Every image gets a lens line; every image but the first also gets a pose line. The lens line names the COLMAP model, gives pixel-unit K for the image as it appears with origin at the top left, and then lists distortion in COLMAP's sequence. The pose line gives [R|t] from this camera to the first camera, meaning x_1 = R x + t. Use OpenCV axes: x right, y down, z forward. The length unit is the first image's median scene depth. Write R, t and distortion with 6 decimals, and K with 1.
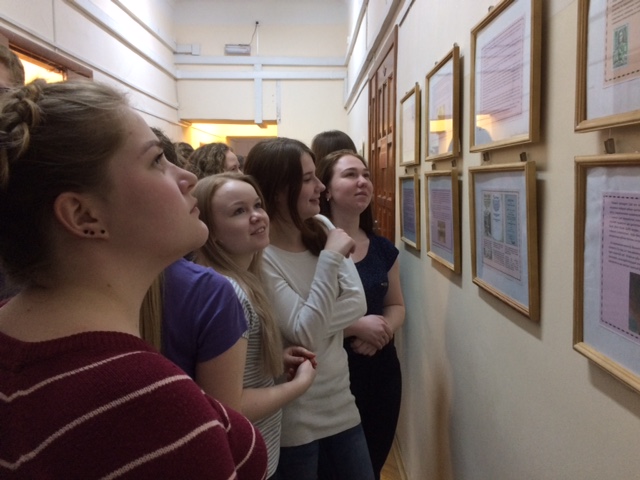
lens RADIAL K [[542.6, 0, 319.4], [0, 542.6, 241.9], [0, 0, 1]] dist [0.017839, -0.011527]
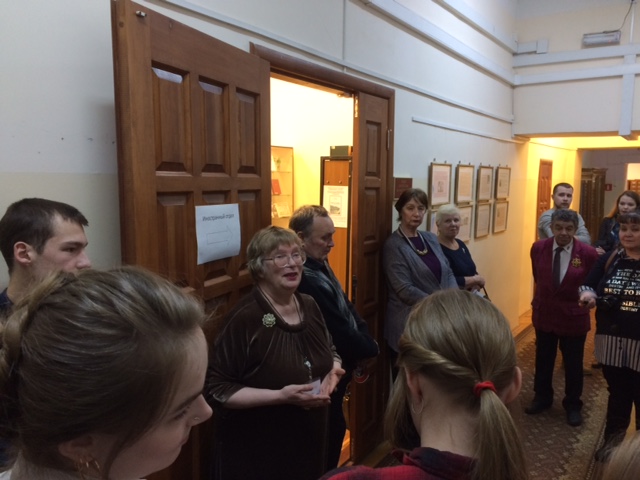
lens RADIAL K [[542.6, 0, 317.3], [0, 542.6, 239.3], [0, 0, 1]] dist [0.017839, -0.011527]
pose [[0.818540, 0.067320, -0.570491, -0.022977], [-0.075494, 0.997102, 0.009343, -0.055516], [0.569467, 0.035421, 0.821251, 0.170062]]
